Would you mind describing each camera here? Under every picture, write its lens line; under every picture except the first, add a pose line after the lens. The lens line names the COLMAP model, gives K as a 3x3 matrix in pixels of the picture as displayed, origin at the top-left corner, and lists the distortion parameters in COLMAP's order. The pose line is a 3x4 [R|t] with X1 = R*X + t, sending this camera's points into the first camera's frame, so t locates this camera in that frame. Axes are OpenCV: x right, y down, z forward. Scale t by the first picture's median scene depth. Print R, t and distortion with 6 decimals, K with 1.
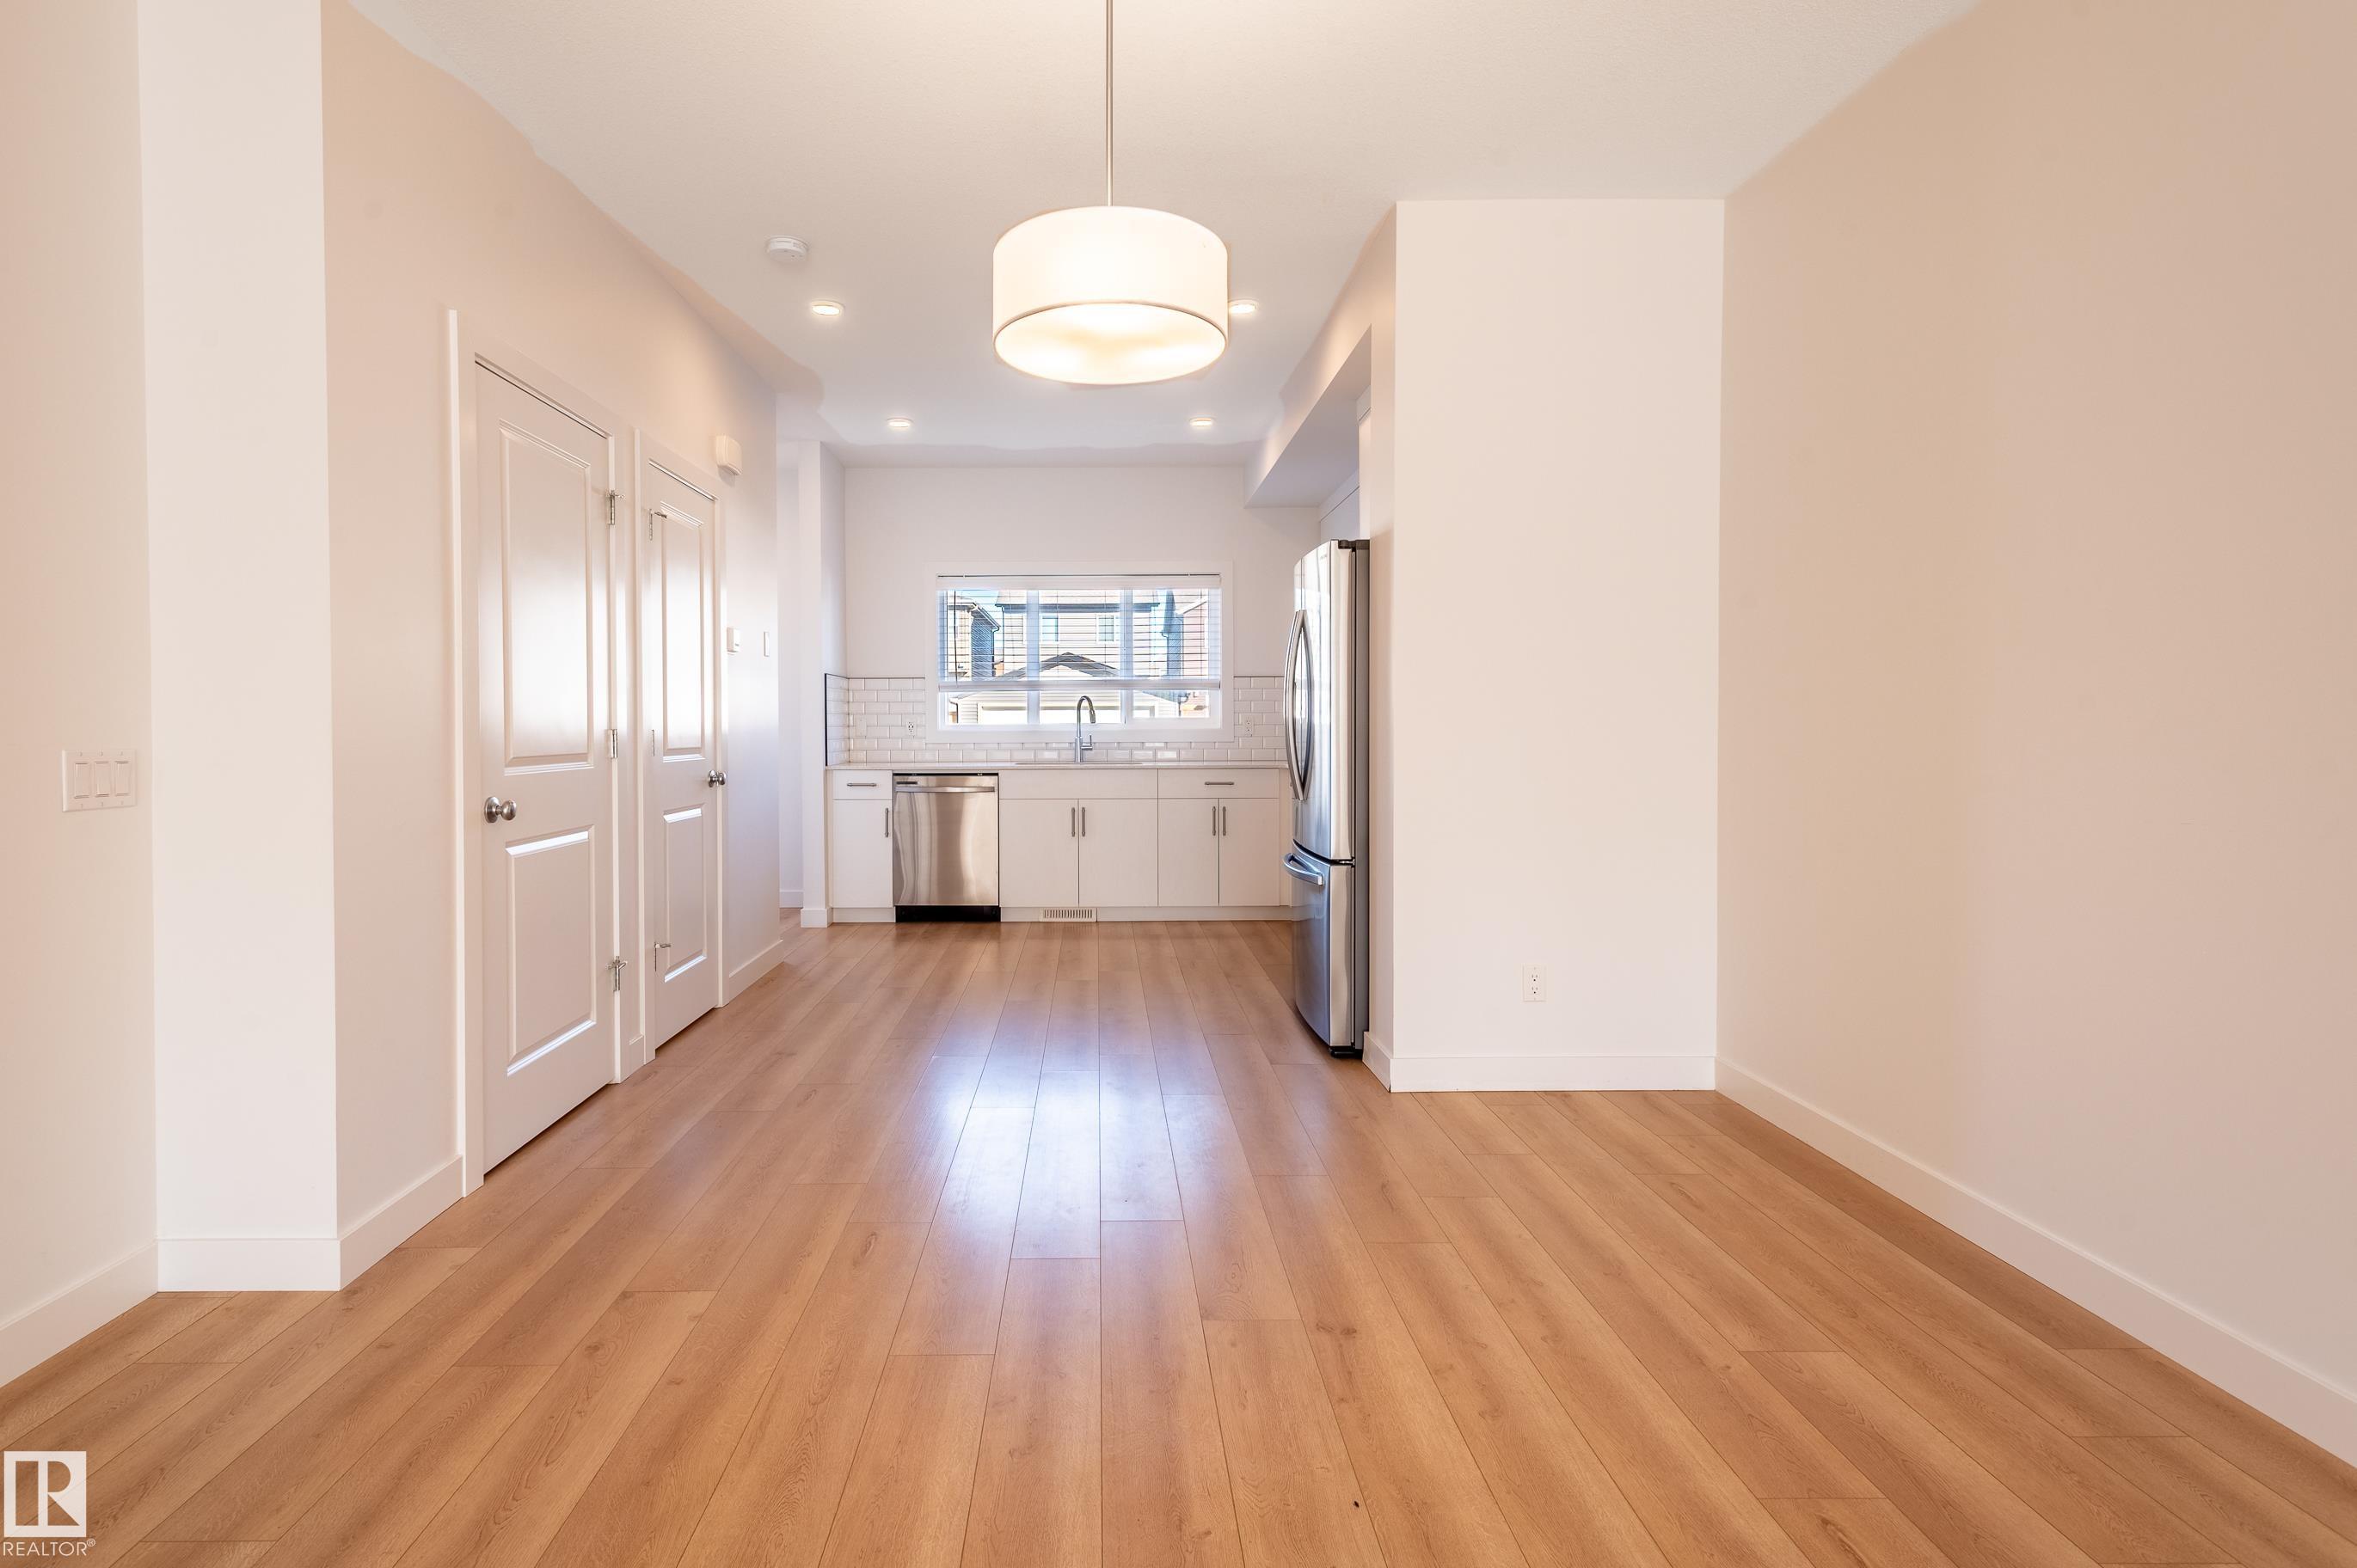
lens RADIAL K [[1182.3, 0, 1099.6], [0, 1182.3, 740.2], [0, 0, 1]] dist [0.003430, -0.000375]
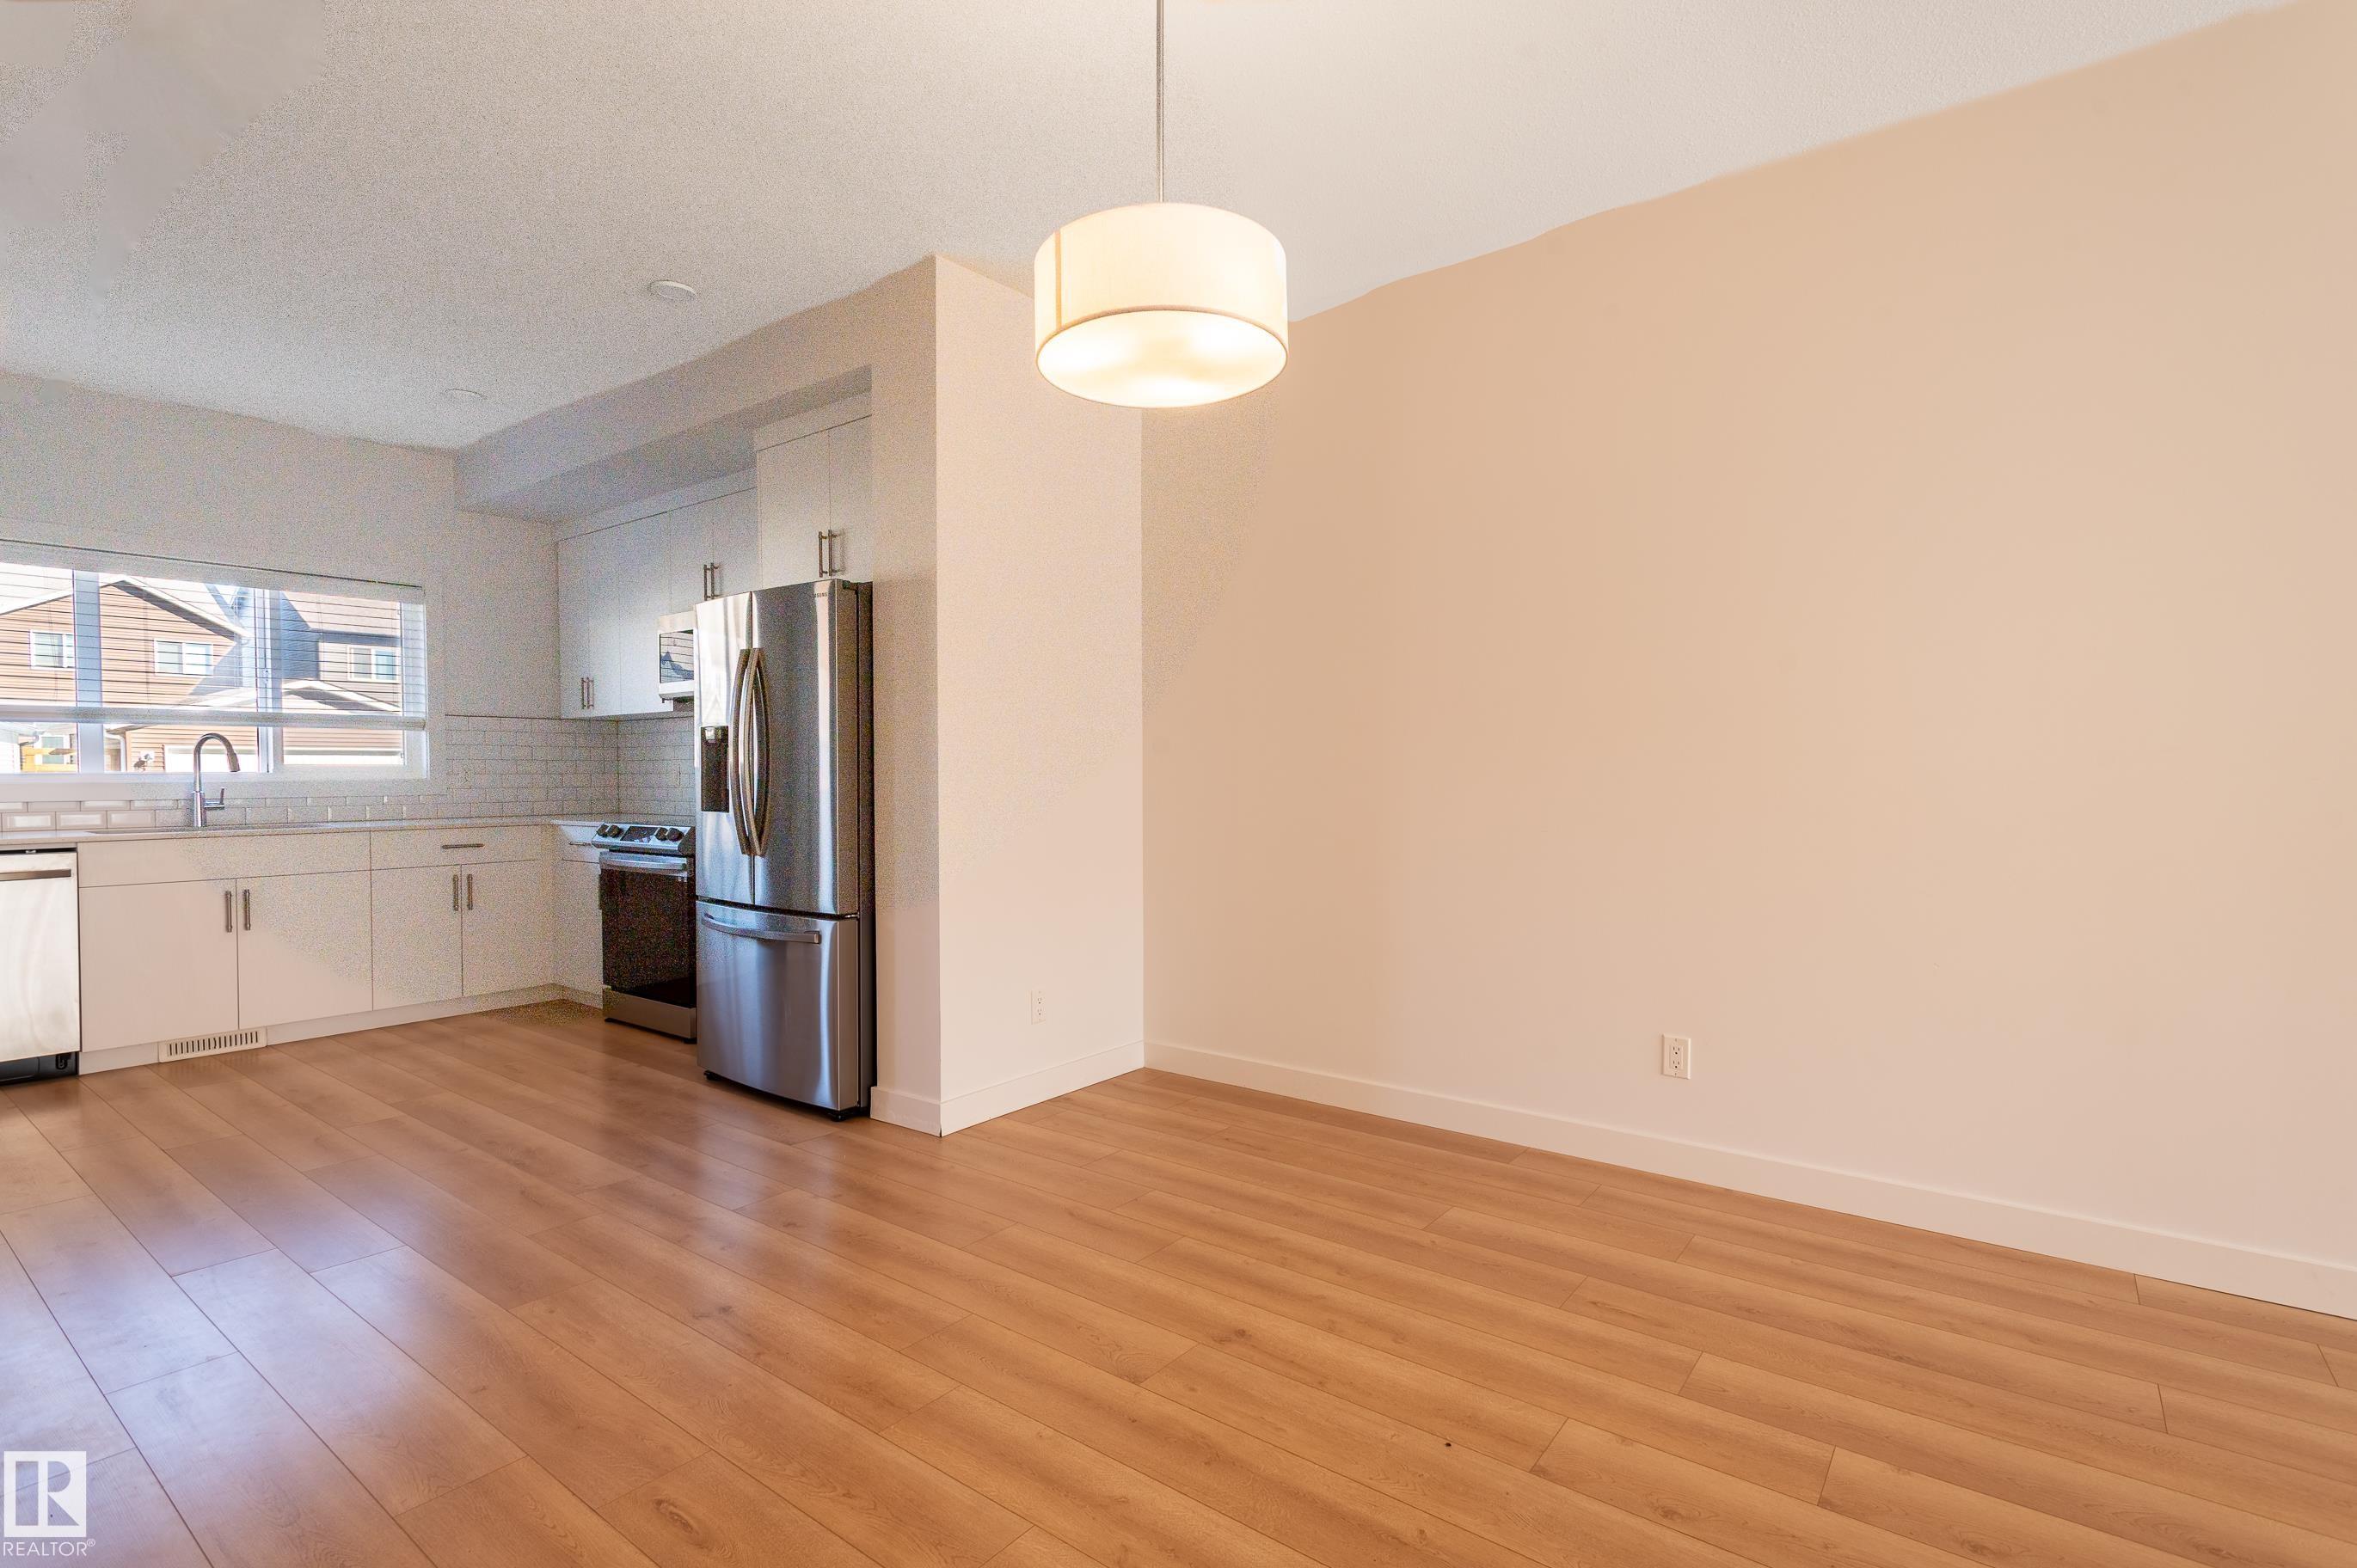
lens RADIAL K [[1120.3, 0, 1181.0], [0, 1120.3, 770.8], [0, 0, 1]] dist [0.009487, -0.000232]
pose [[0.608350, 0.000676, 0.793668, -0.307368], [0.013061, 0.999856, -0.010862, 0.000060], [-0.793561, 0.016974, 0.608254, 0.202275]]
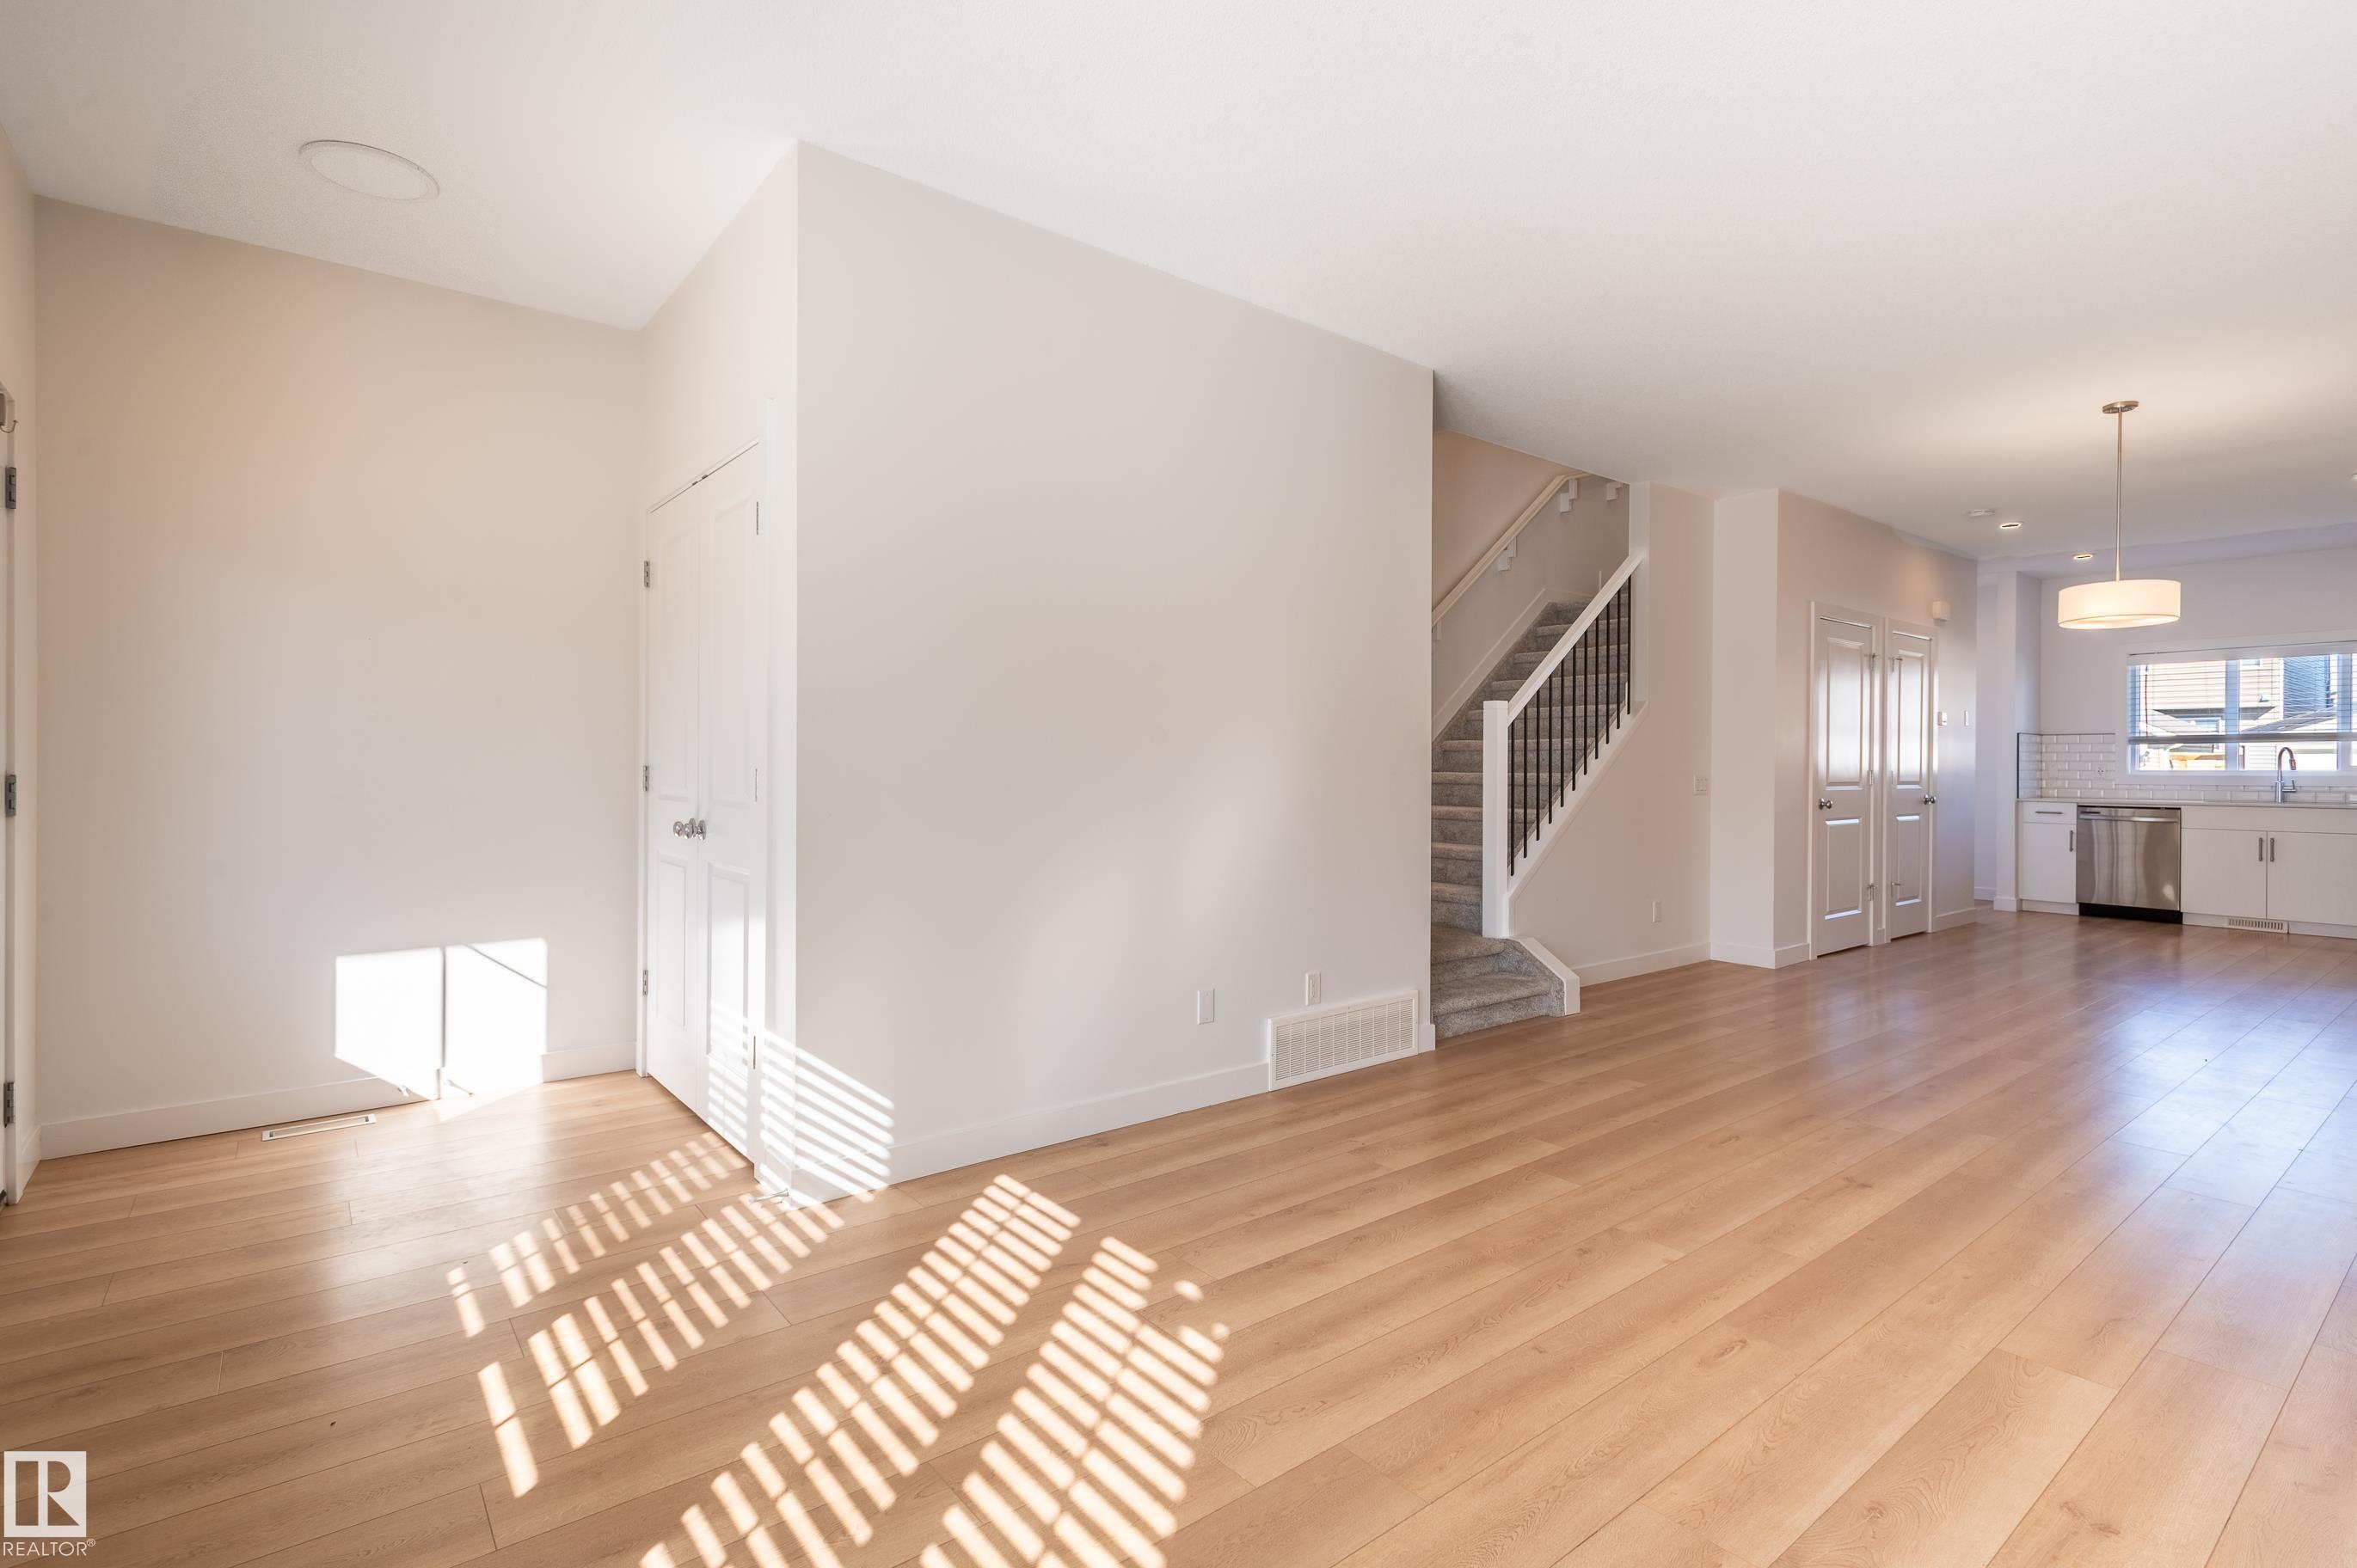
lens RADIAL K [[1120.3, 0, 1181.0], [0, 1120.3, 770.8], [0, 0, 1]] dist [0.009487, -0.000232]
pose [[0.625231, 0.010063, -0.780375, 0.281524], [-0.017771, 0.999841, -0.001345, 0.012464], [0.780237, 0.014709, 0.625311, -0.902361]]
